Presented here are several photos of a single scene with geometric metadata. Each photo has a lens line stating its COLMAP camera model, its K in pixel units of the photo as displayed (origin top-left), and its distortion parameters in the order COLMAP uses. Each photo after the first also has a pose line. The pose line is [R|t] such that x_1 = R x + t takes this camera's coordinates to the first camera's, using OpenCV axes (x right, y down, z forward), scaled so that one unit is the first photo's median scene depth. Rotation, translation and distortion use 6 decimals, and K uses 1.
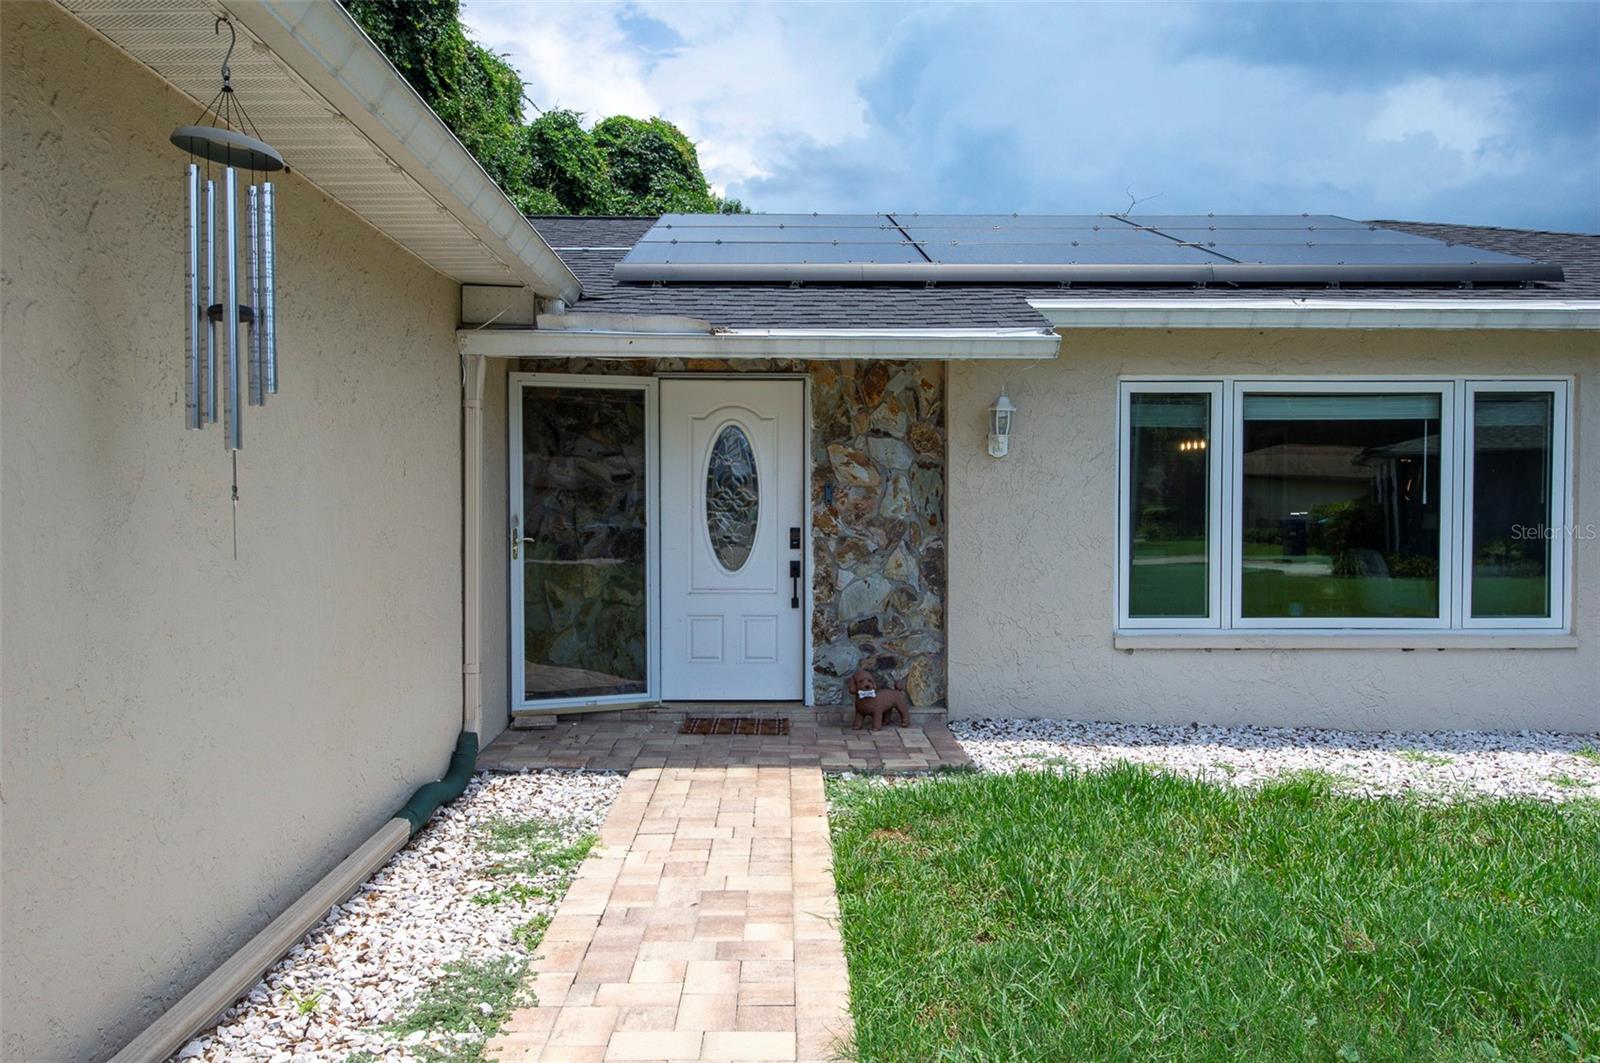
lens RADIAL K [[1200.2, 0, 795.4], [0, 1200.2, 528.4], [0, 0, 1]] dist [0.021167, -0.001387]
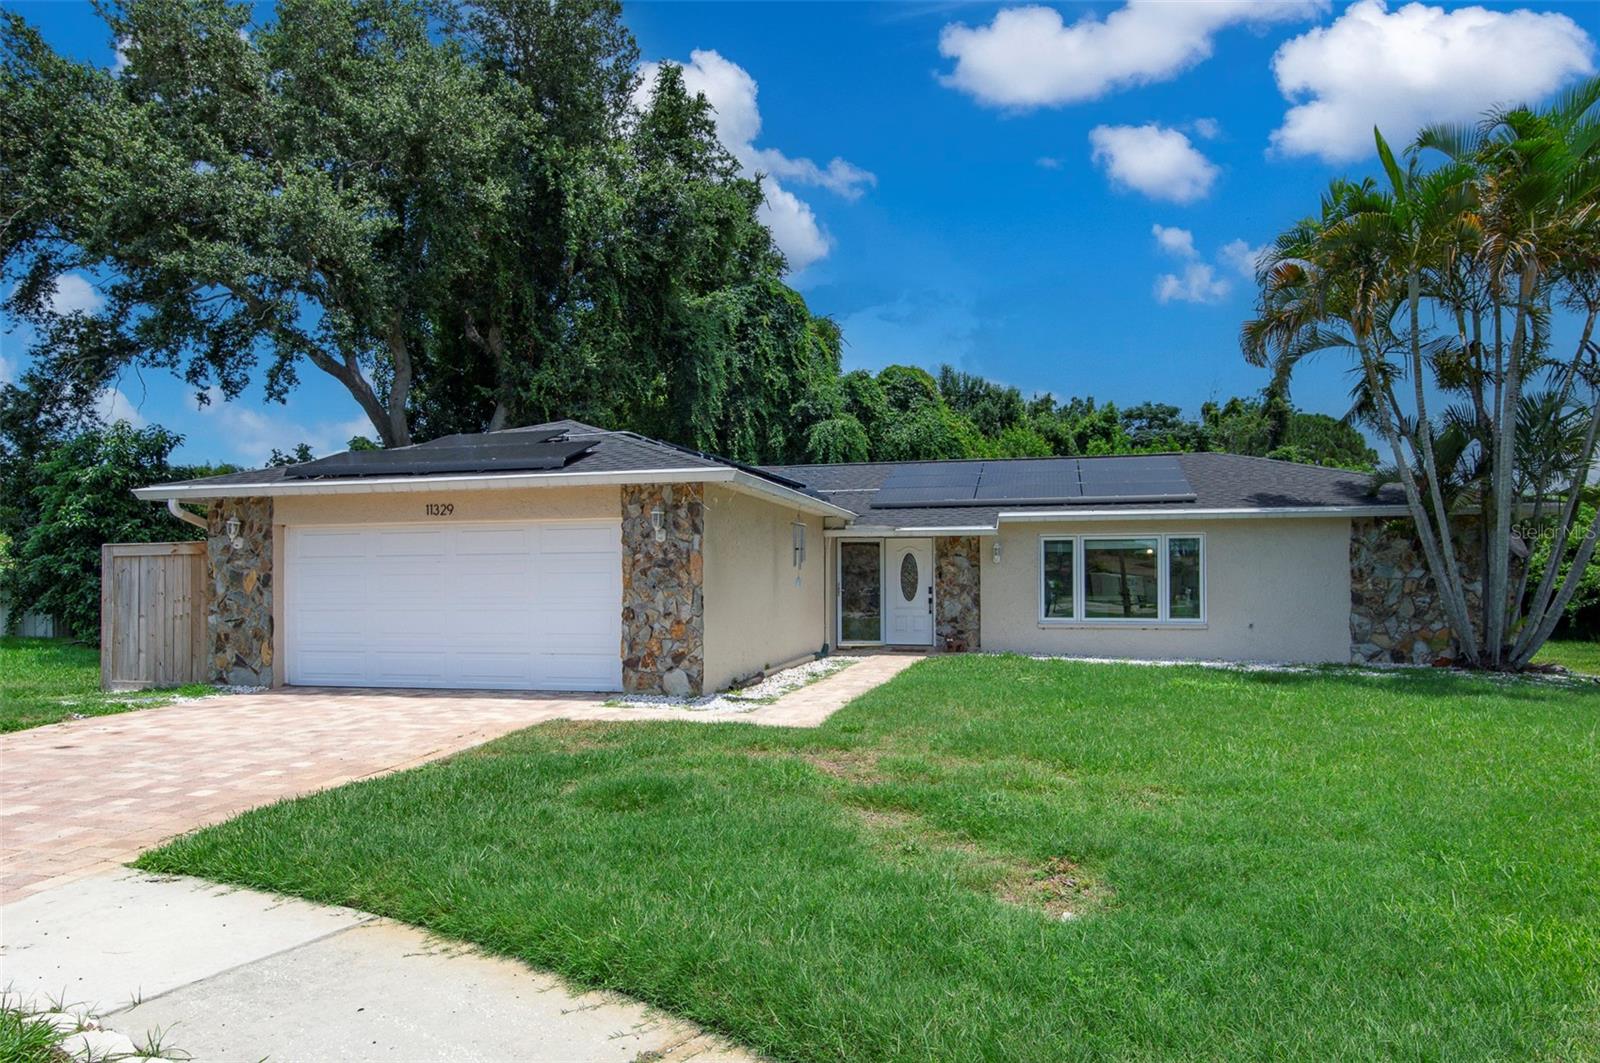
lens RADIAL K [[958.8, 0, 804.5], [0, 958.8, 571.3], [0, 0, 1]] dist [0.007347, -0.005708]
pose [[0.966463, -0.006654, -0.256721, 0.313095], [-0.001451, 0.999507, -0.031371, 0.036214], [0.256804, 0.030691, 0.965976, -1.398824]]
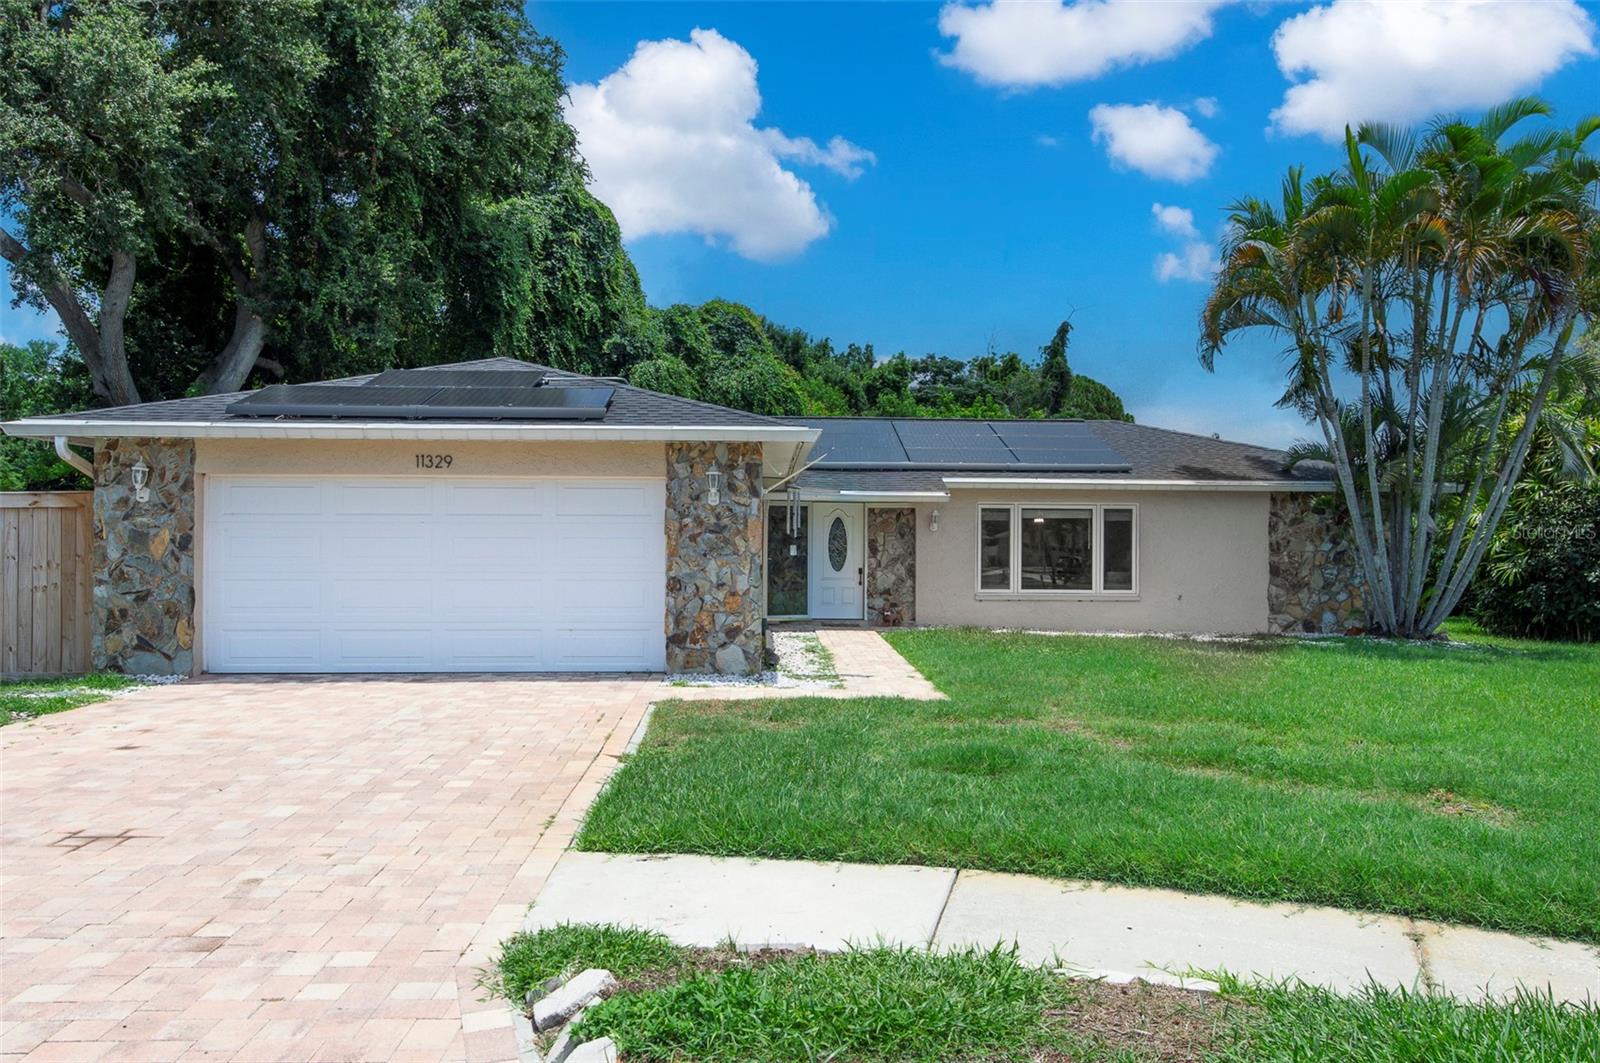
lens RADIAL K [[1135.2, 0, 797.7], [0, 1135.2, 540.5], [0, 0, 1]] dist [0.020808, -0.010261]
pose [[0.999905, 0.005778, 0.012534, -0.179263], [-0.005426, 0.999596, -0.027915, 0.037791], [-0.012690, 0.027844, 0.999532, -1.619786]]
